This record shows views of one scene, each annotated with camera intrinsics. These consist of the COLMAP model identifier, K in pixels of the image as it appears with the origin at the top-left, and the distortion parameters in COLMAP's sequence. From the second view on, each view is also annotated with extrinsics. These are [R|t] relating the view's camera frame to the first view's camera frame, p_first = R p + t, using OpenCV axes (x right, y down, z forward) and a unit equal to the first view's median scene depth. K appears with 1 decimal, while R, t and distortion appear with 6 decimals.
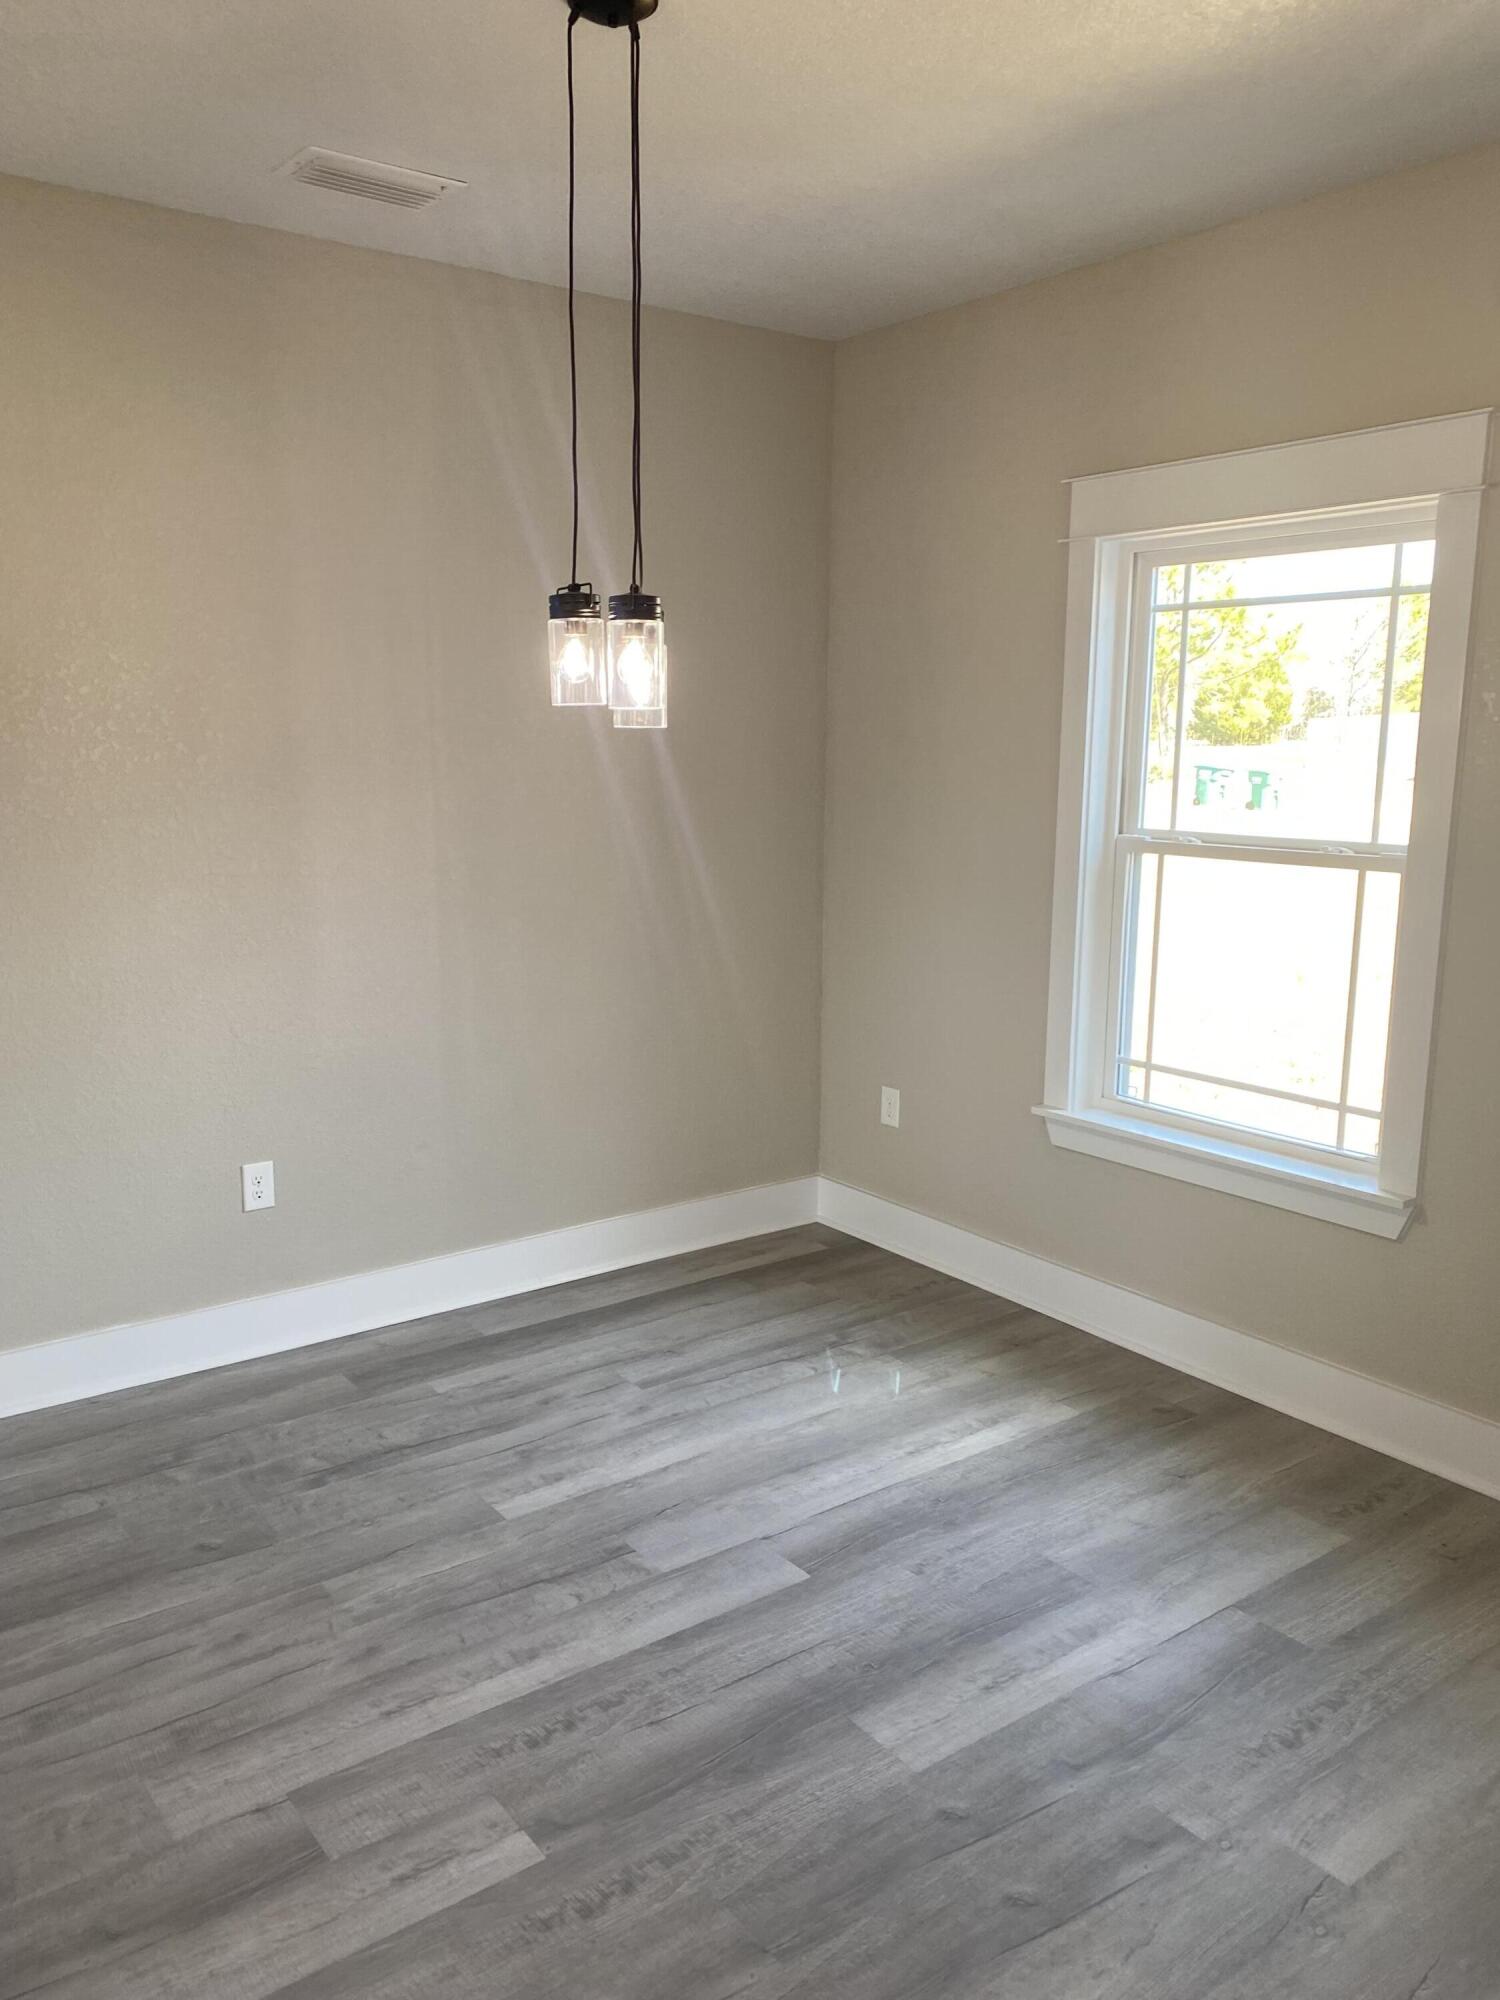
lens RADIAL K [[1552.3, 0, 746.4], [0, 1552.3, 1023.0], [0, 0, 1]] dist [0.093005, 0.001003]
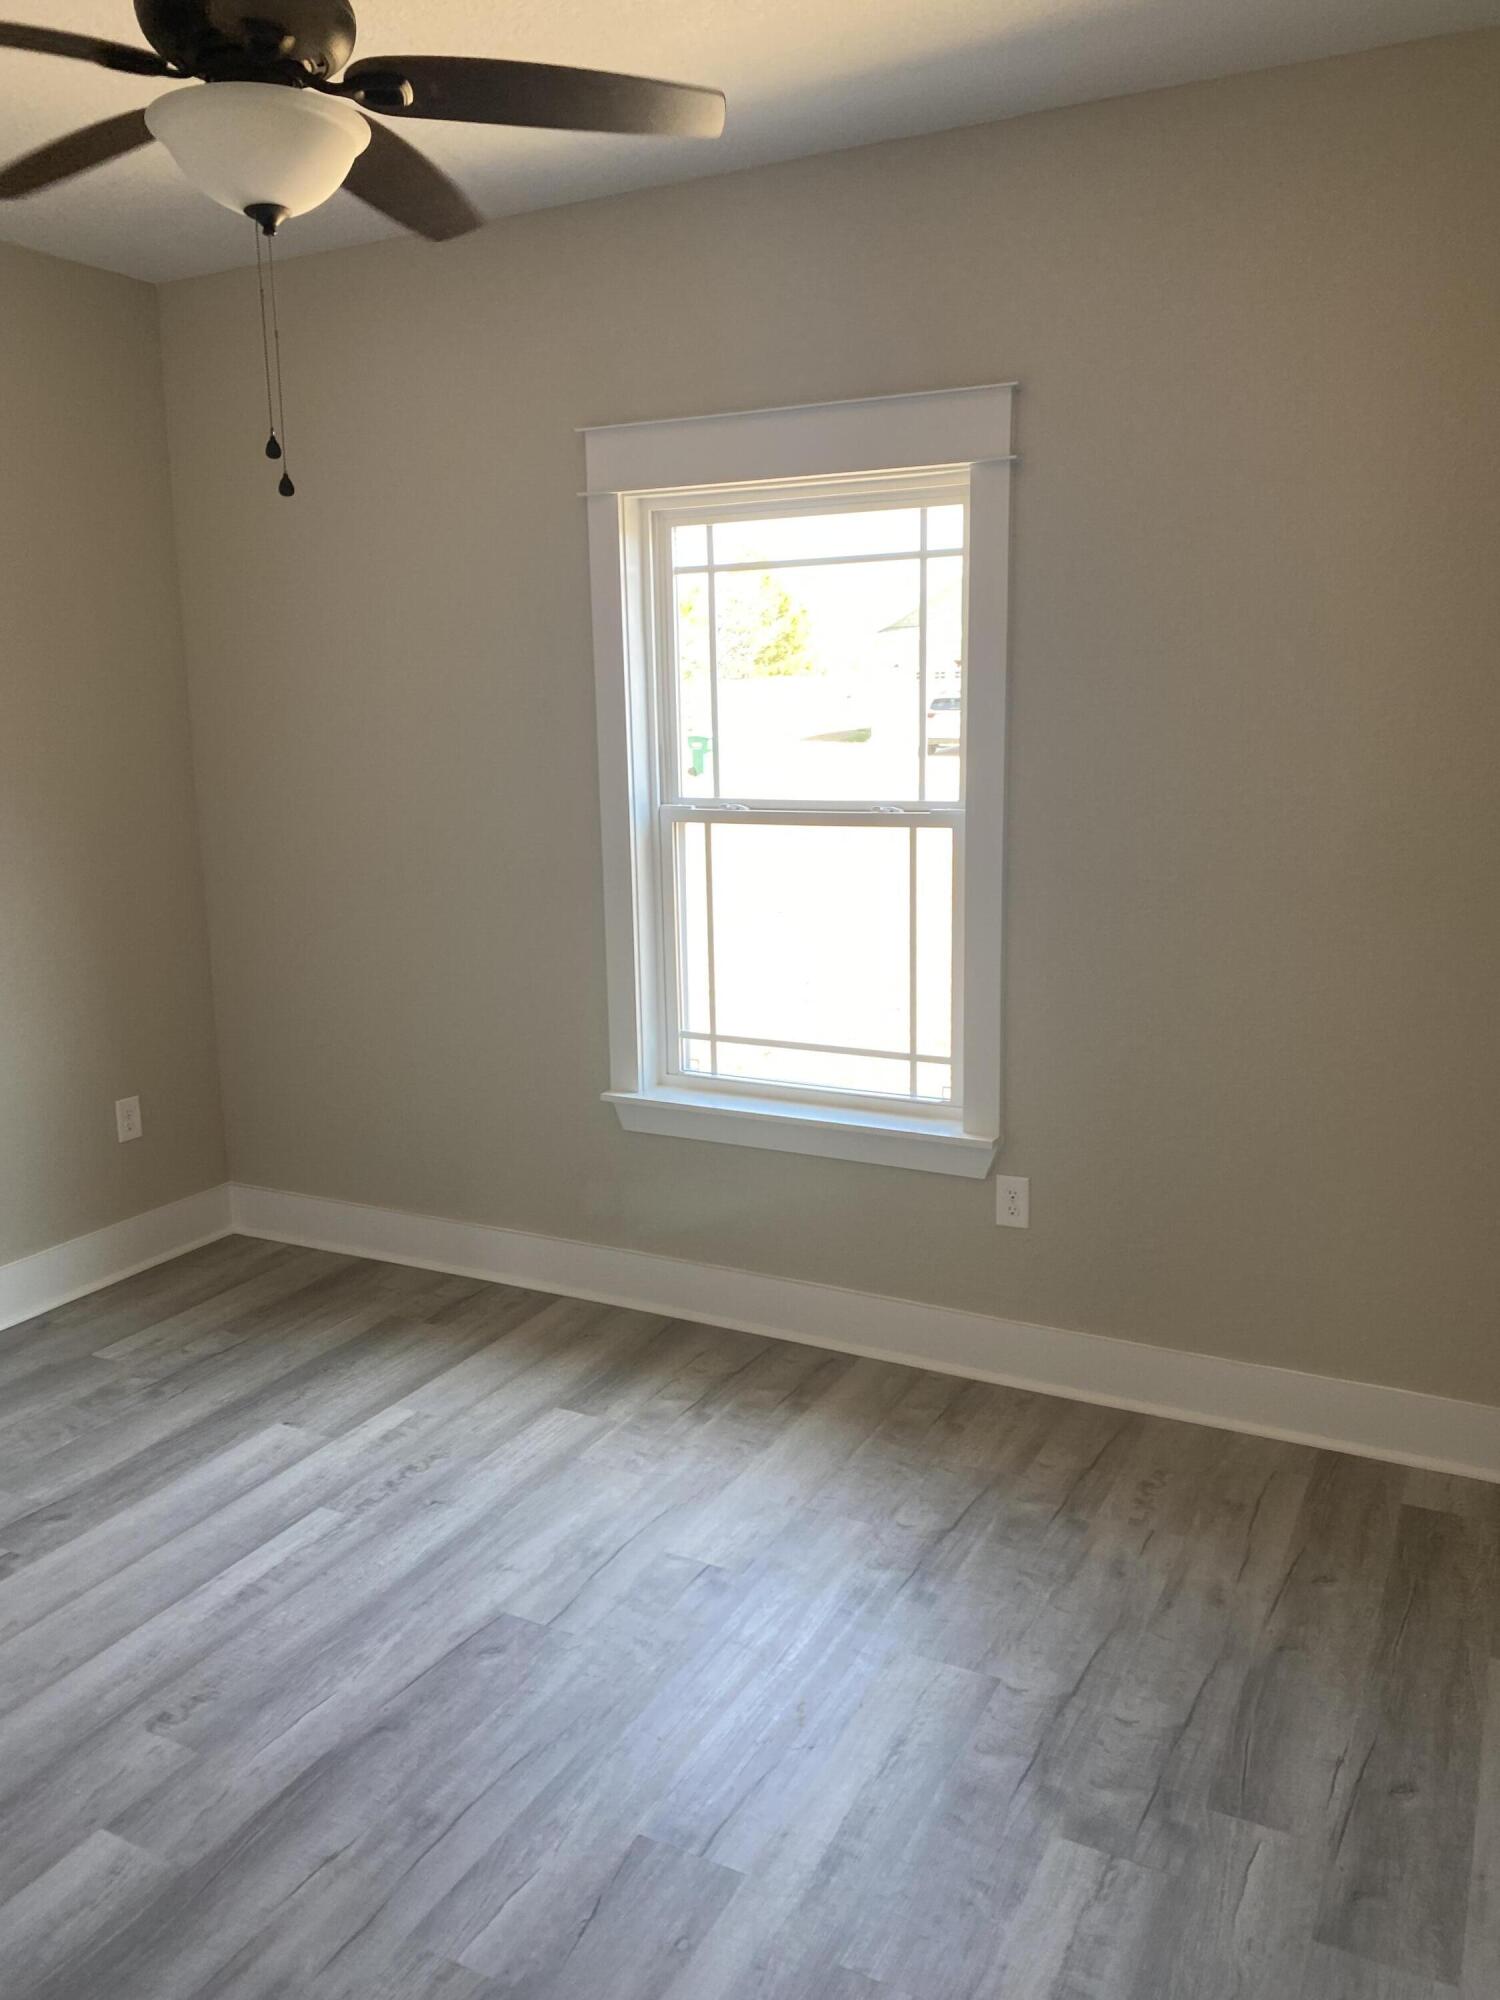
lens RADIAL K [[1482.4, 0, 750.0], [0, 1482.4, 1000.0], [0, 0, 1]] dist [0.144978, -0.001150]
pose [[0.902980, -0.113349, 0.414462, -0.115381], [0.108216, 0.993478, 0.035933, -0.029237], [-0.415832, 0.012404, 0.909357, 0.146615]]
